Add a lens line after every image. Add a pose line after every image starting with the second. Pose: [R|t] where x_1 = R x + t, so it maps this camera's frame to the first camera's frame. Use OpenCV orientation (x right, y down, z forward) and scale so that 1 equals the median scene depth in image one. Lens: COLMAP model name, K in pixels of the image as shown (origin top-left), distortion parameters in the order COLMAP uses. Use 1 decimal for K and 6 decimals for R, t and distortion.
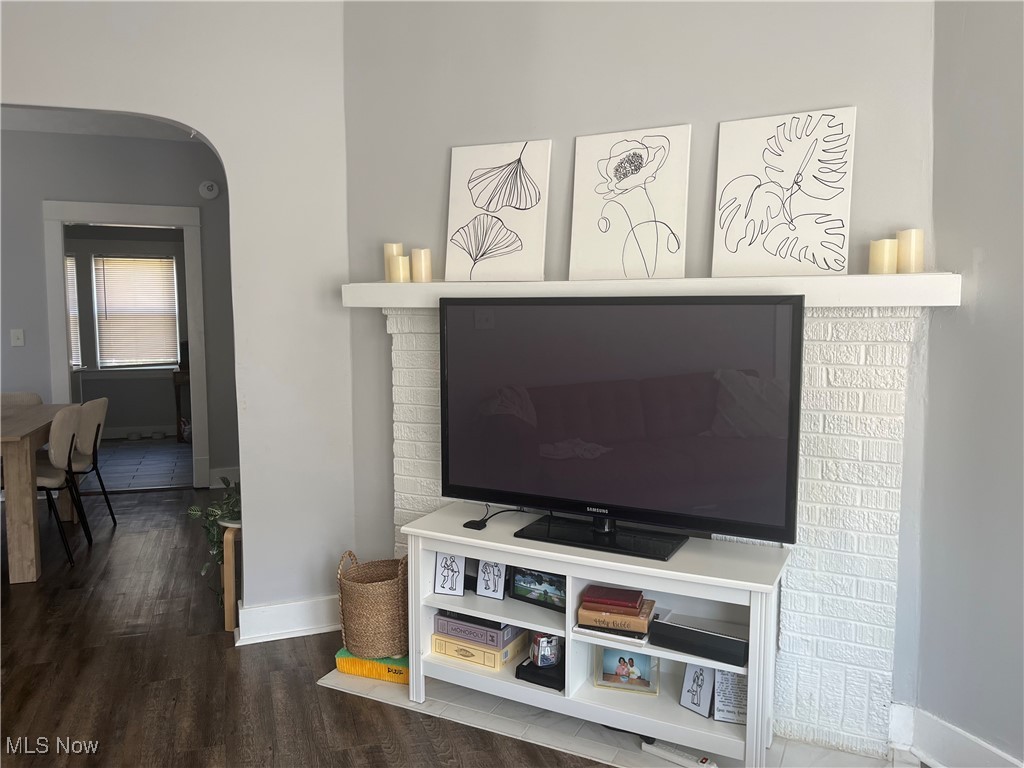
lens RADIAL K [[774.7, 0, 523.8], [0, 774.7, 388.9], [0, 0, 1]] dist [0.078559, -0.138915]
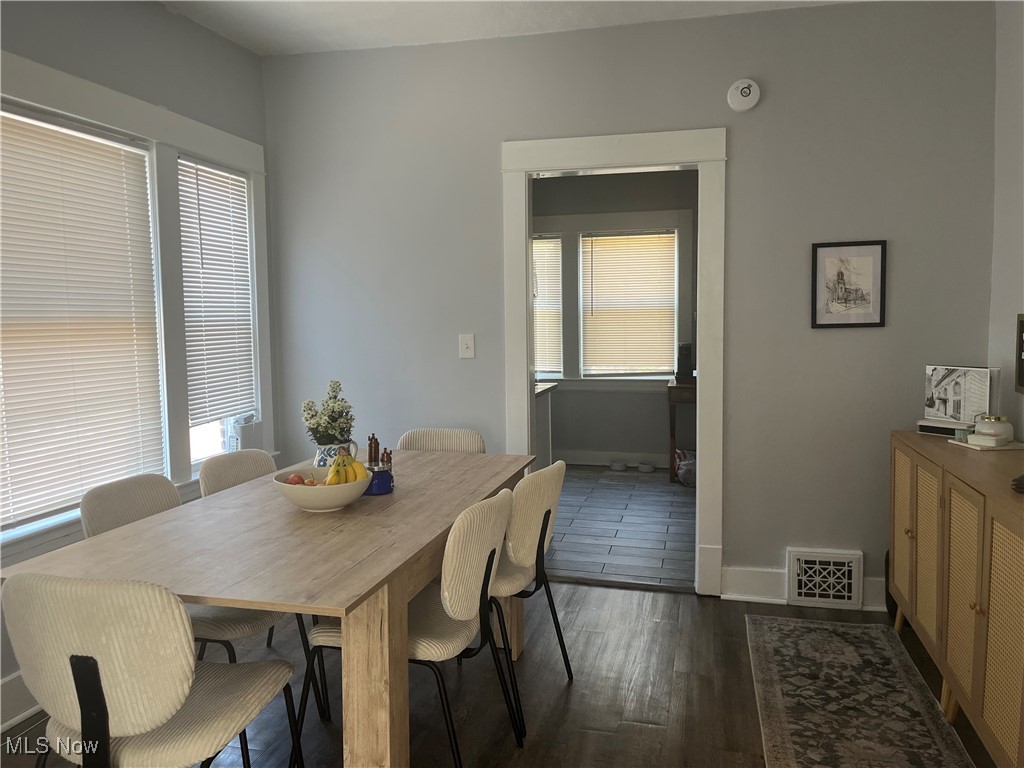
lens RADIAL K [[774.7, 0, 523.8], [0, 774.7, 388.9], [0, 0, 1]] dist [0.078559, -0.138915]
pose [[0.826717, 0.046060, -0.560729, -0.174145], [-0.037802, 0.998939, 0.026322, -0.038348], [0.561346, -0.000564, 0.827581, 0.369262]]
